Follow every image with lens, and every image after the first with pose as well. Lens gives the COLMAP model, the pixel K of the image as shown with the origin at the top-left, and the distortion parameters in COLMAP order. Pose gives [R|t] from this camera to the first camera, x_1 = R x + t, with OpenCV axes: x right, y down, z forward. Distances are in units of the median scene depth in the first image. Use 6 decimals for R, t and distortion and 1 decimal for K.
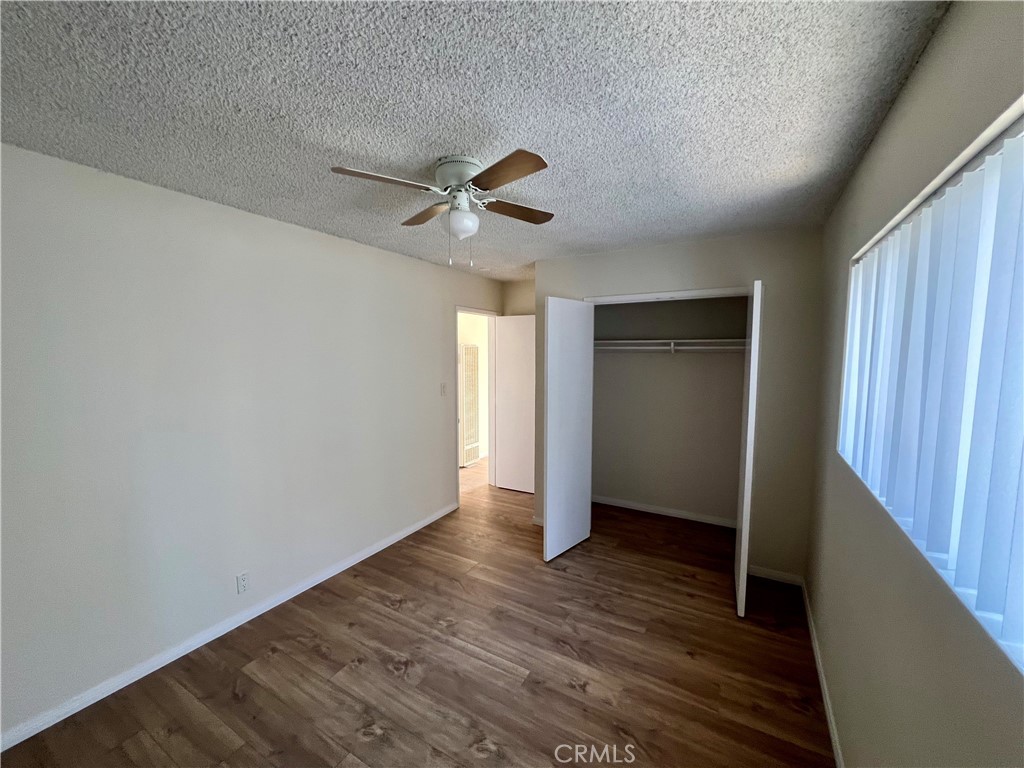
lens RADIAL K [[412.0, 0, 509.8], [0, 412.0, 387.2], [0, 0, 1]] dist [-0.001888, 0.000741]
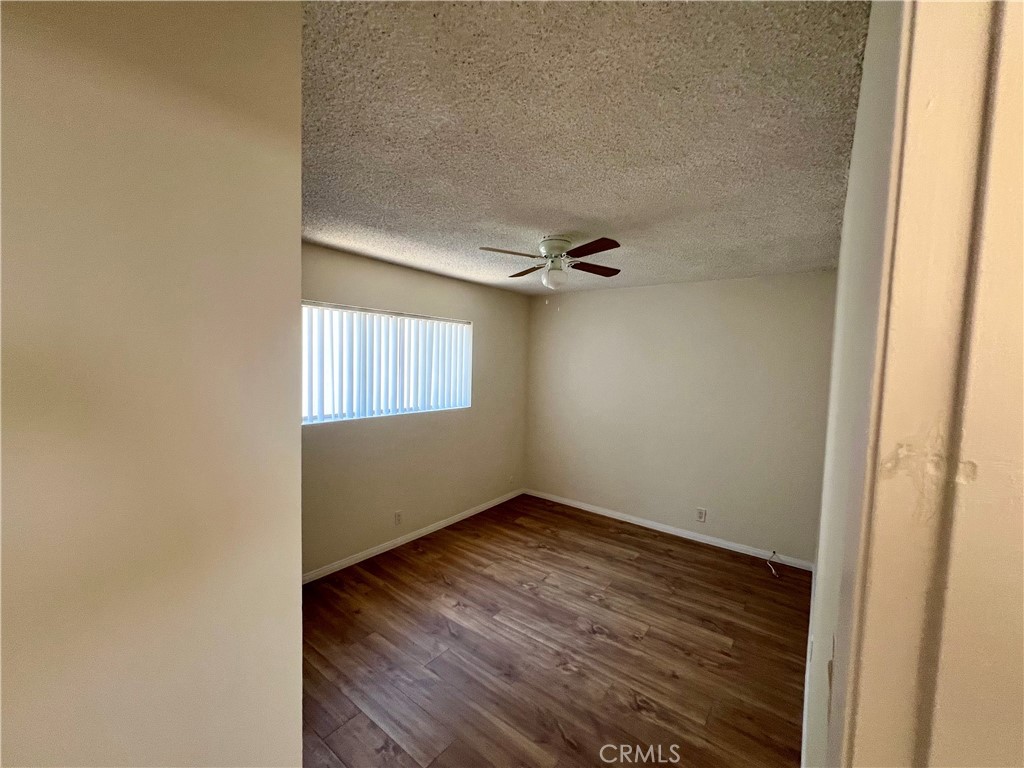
lens RADIAL K [[408.9, 0, 510.4], [0, 408.9, 388.0], [0, 0, 1]] dist [-0.002577, 0.000604]
pose [[-0.991989, -0.037726, 0.120562, -0.126648], [-0.018057, 0.986912, 0.160246, -0.201681], [-0.125030, 0.156785, -0.979687, 2.054284]]
